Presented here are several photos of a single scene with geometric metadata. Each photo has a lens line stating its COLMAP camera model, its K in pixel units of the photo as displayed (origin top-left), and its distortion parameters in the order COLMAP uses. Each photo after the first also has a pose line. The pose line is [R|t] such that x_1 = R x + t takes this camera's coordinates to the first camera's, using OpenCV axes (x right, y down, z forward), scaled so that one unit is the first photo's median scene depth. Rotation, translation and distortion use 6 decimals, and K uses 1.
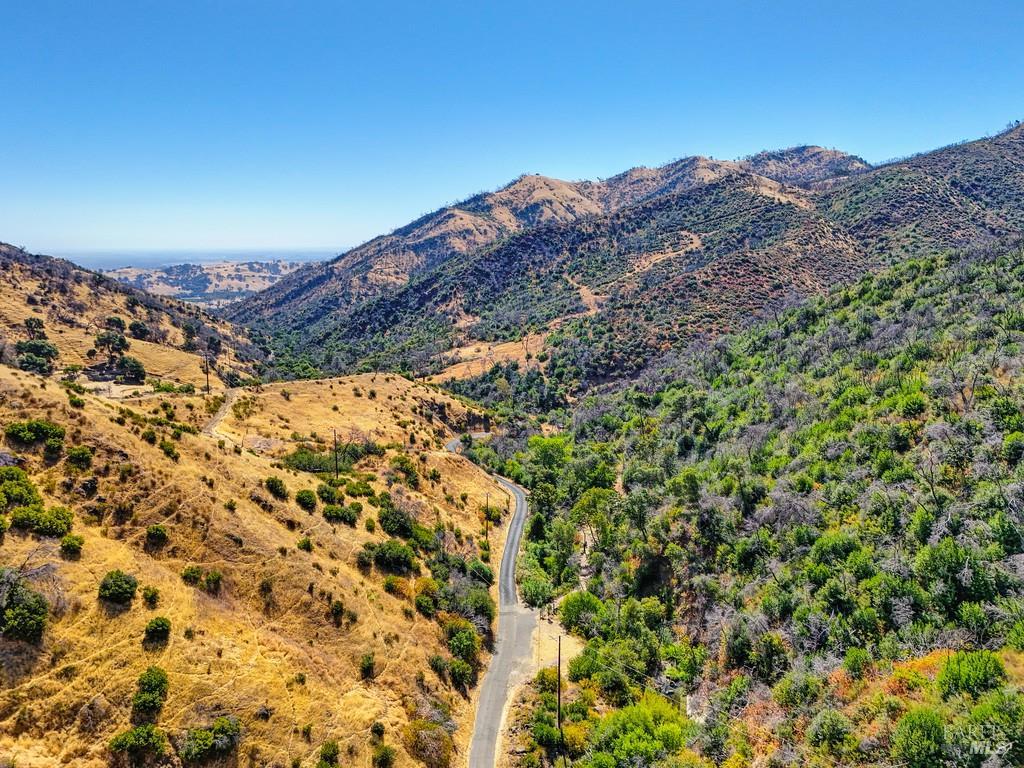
lens RADIAL K [[771.9, 0, 502.9], [0, 771.9, 401.3], [0, 0, 1]] dist [0.077593, -0.068168]
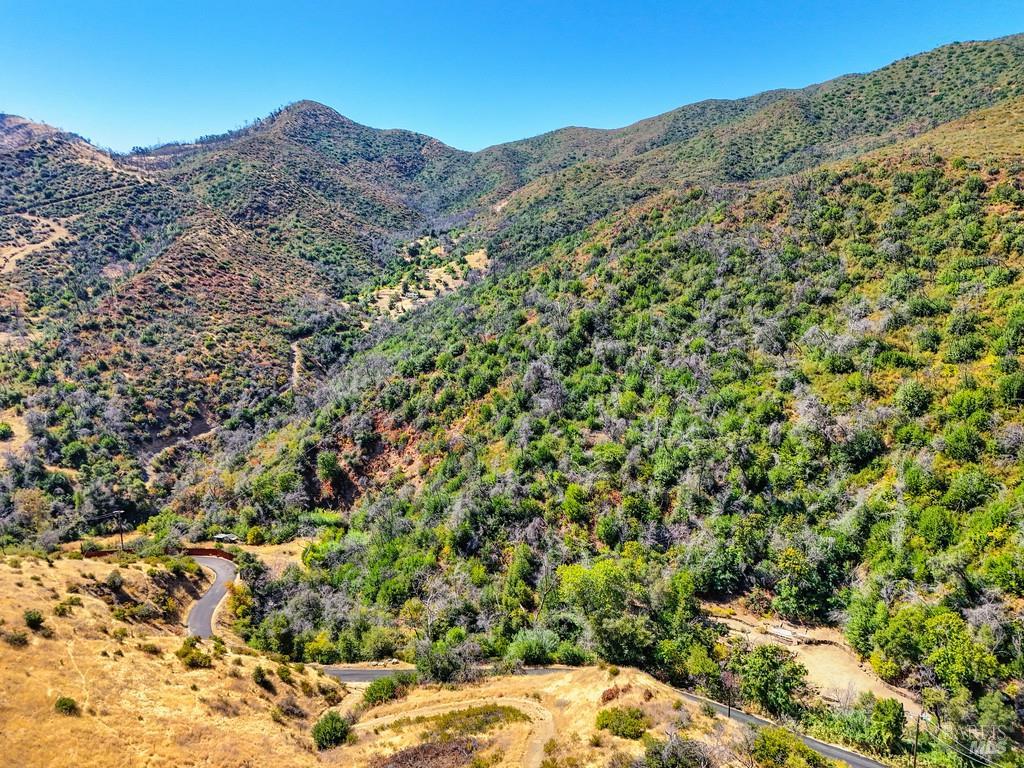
lens RADIAL K [[771.9, 0, 518.5], [0, 771.9, 384.2], [0, 0, 1]] dist [0.077593, -0.068168]
pose [[0.520695, -0.165953, 0.837458, -0.222679], [0.172649, 0.981127, 0.087077, -0.074719], [-0.836104, 0.099246, 0.539519, 0.364580]]
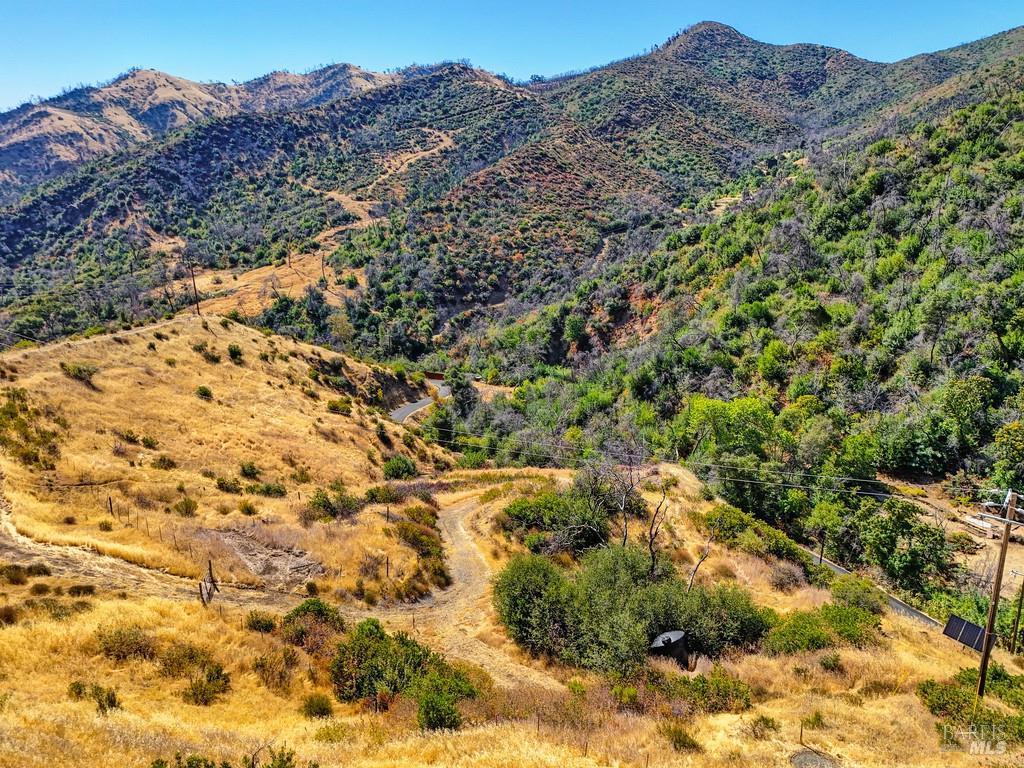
lens RADIAL K [[771.9, 0, 506.0], [0, 771.9, 385.8], [0, 0, 1]] dist [0.077593, -0.068168]
pose [[0.876014, -0.121279, 0.466788, -0.157781], [0.093516, 0.992211, 0.082293, -0.008935], [-0.473132, -0.028438, 0.880532, 0.314798]]
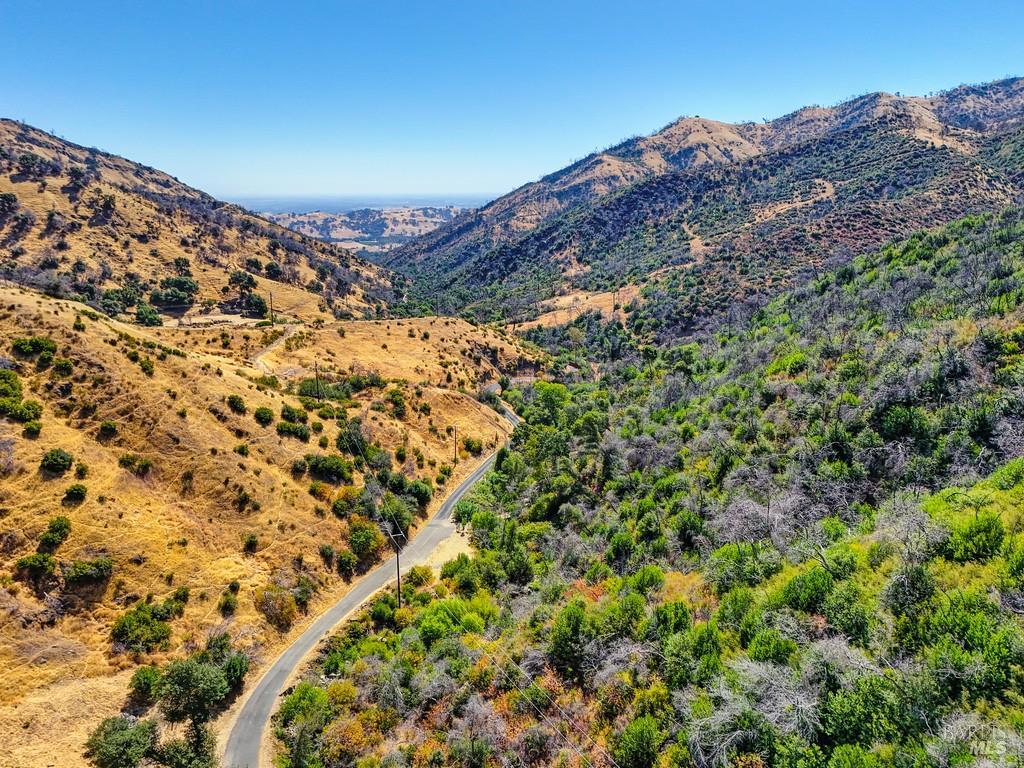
lens RADIAL K [[771.9, 0, 499.0], [0, 771.9, 397.7], [0, 0, 1]] dist [0.077593, -0.068168]
pose [[0.973904, 0.062783, -0.218106, 0.112464], [-0.048980, 0.996473, 0.068130, -0.000747], [0.221614, -0.055669, 0.973544, -0.031963]]
